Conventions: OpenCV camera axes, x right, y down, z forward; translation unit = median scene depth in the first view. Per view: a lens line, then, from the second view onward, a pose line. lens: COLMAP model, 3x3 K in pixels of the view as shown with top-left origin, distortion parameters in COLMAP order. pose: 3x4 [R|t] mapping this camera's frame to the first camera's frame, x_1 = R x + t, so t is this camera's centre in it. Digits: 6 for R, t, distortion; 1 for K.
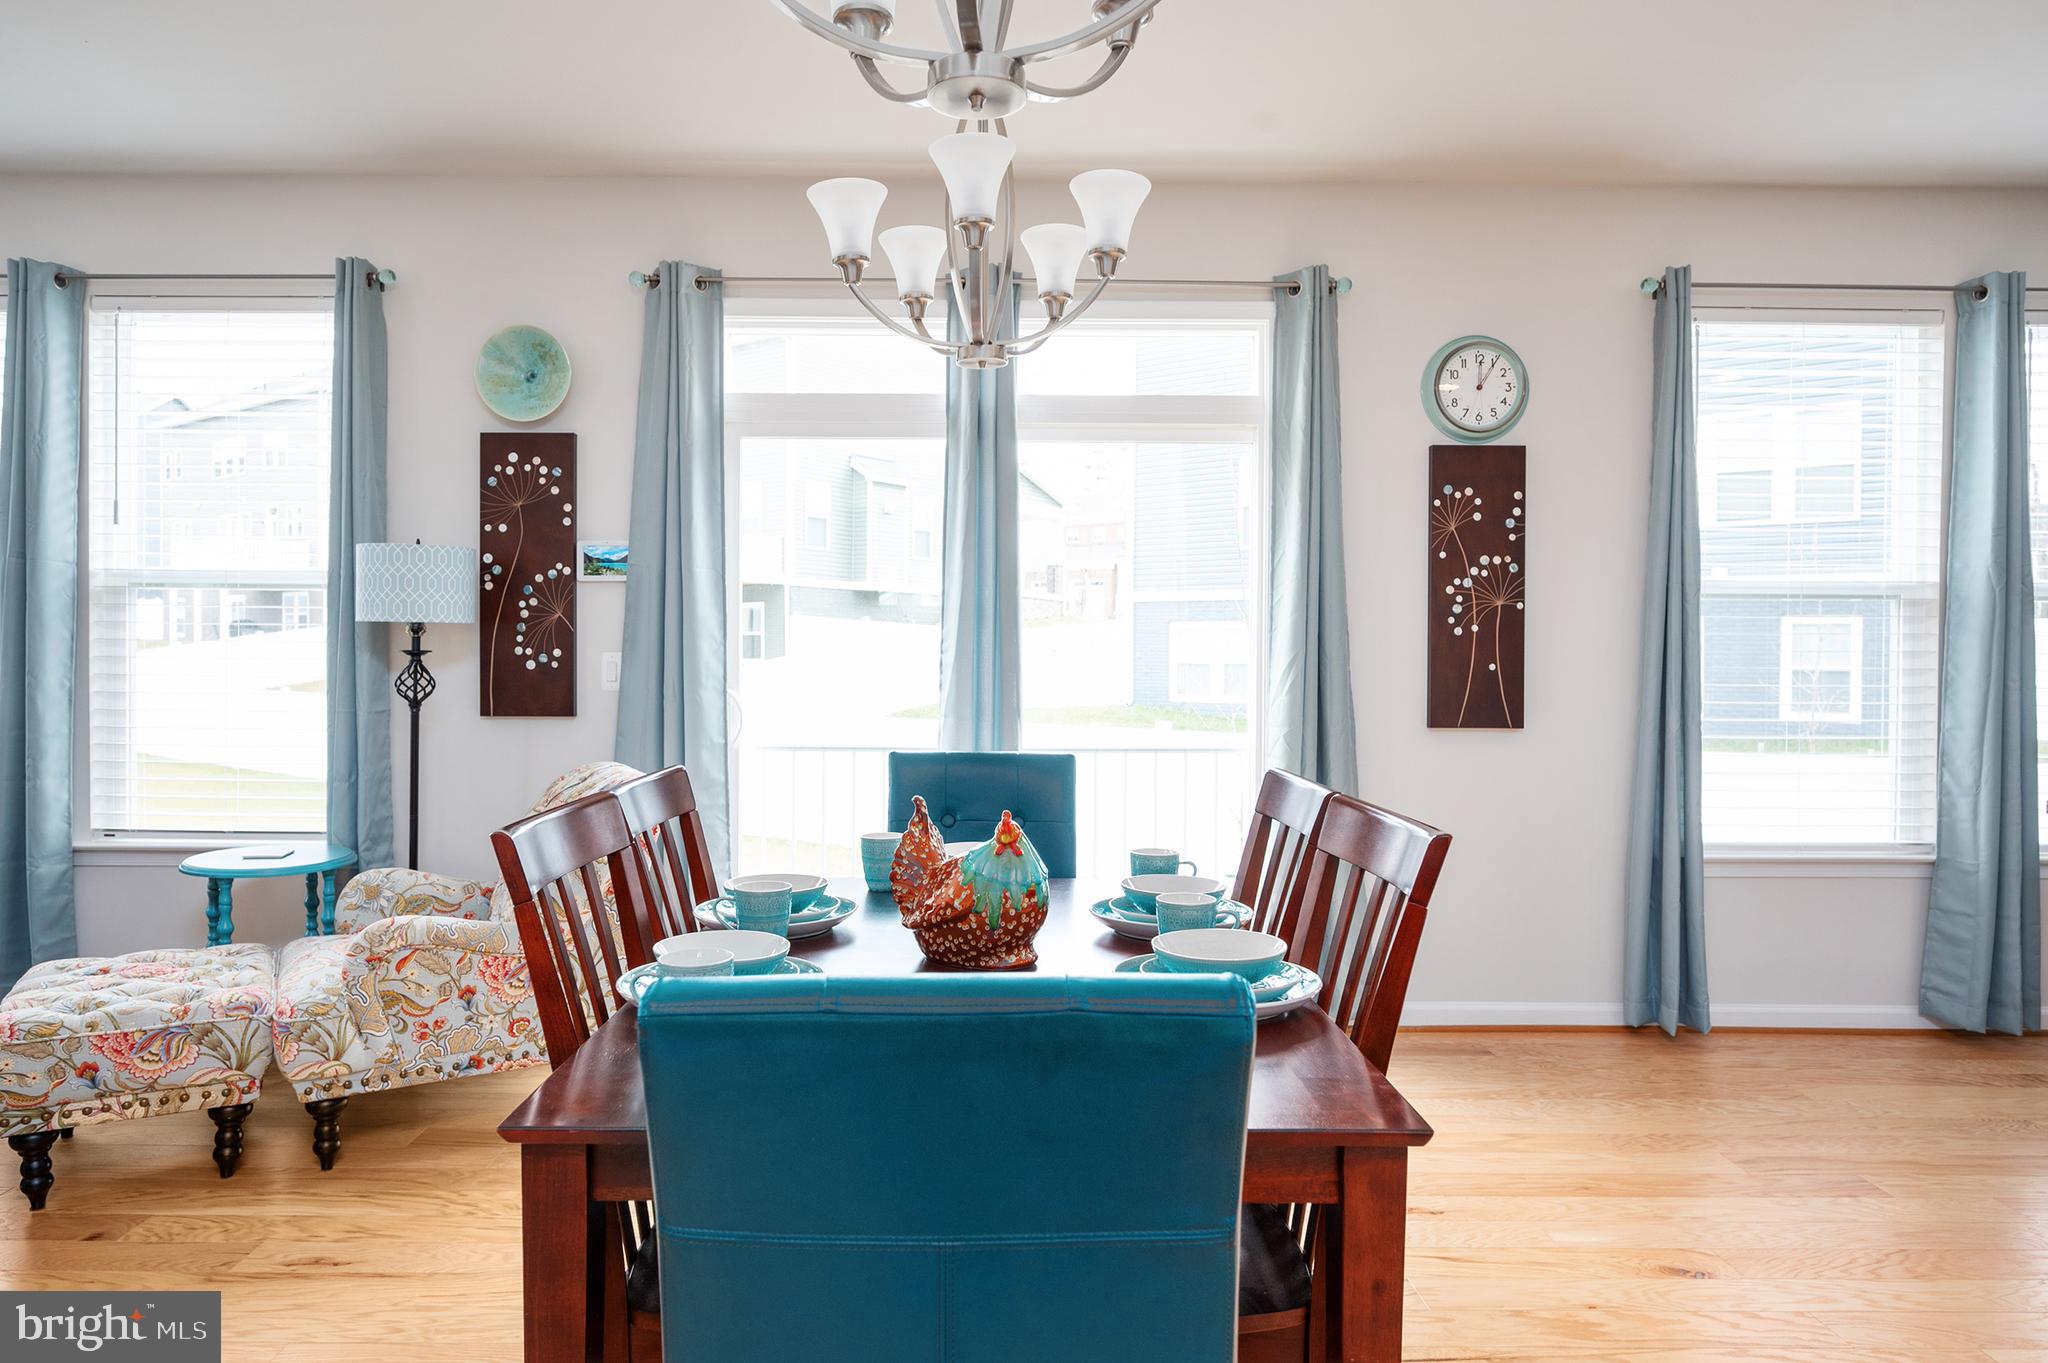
lens RADIAL K [[1251.3, 0, 1012.0], [0, 1251.3, 666.4], [0, 0, 1]] dist [0.000377, 0.001596]
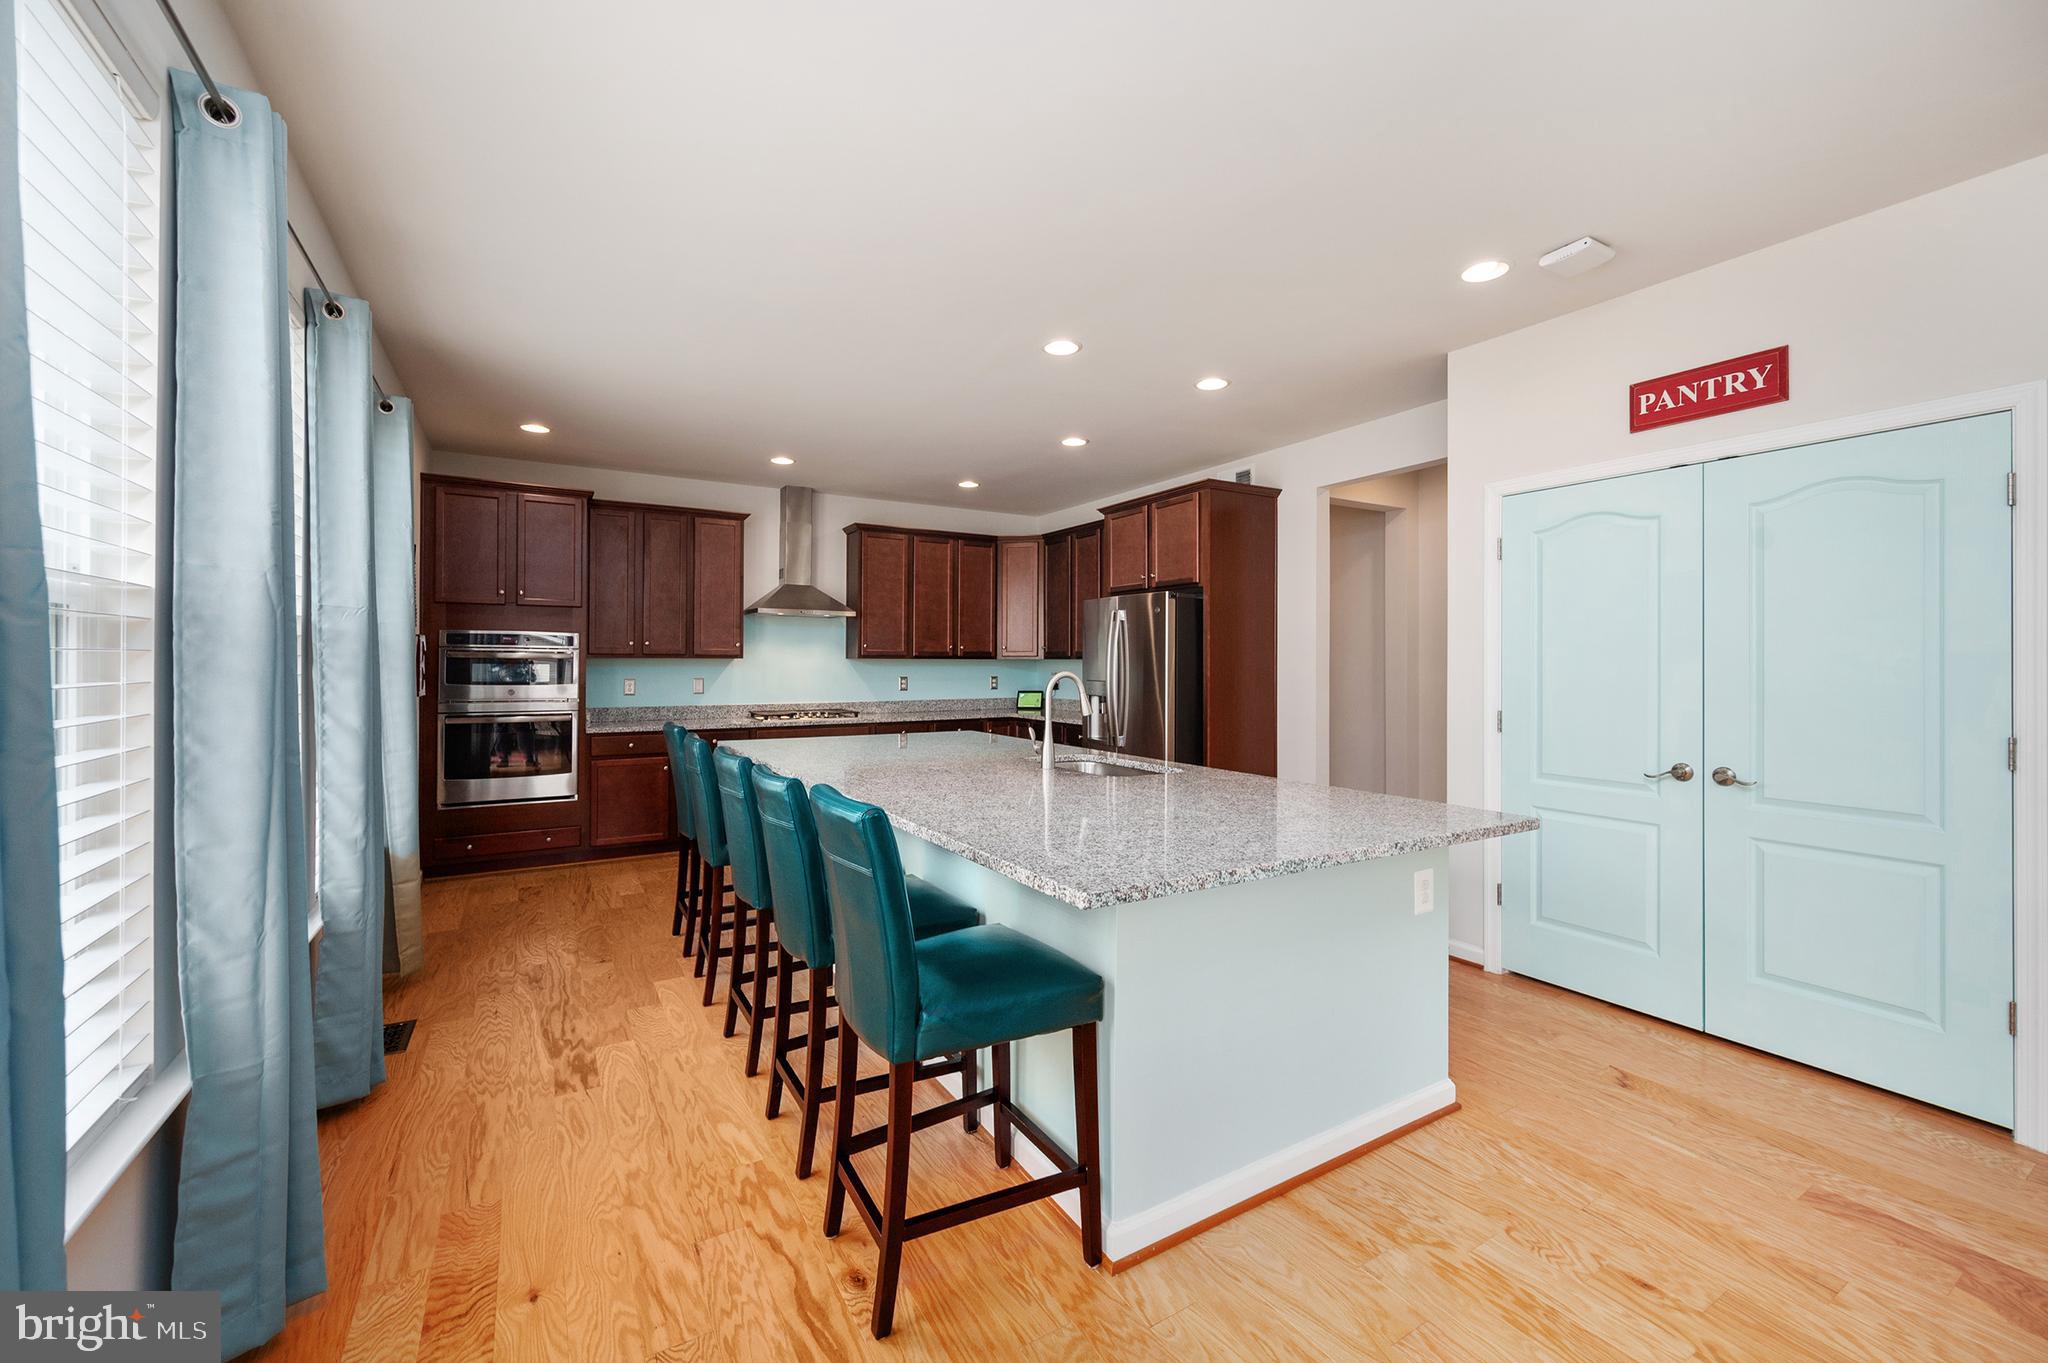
lens RADIAL K [[815.8, 0, 1030.9], [0, 815.8, 663.0], [0, 0, 1]] dist [0.000018, -0.000091]
pose [[-0.515351, -0.006594, 0.856954, 0.236116], [0.004749, 0.999933, 0.010550, -0.036406], [-0.856966, 0.009507, -0.515285, 0.859512]]
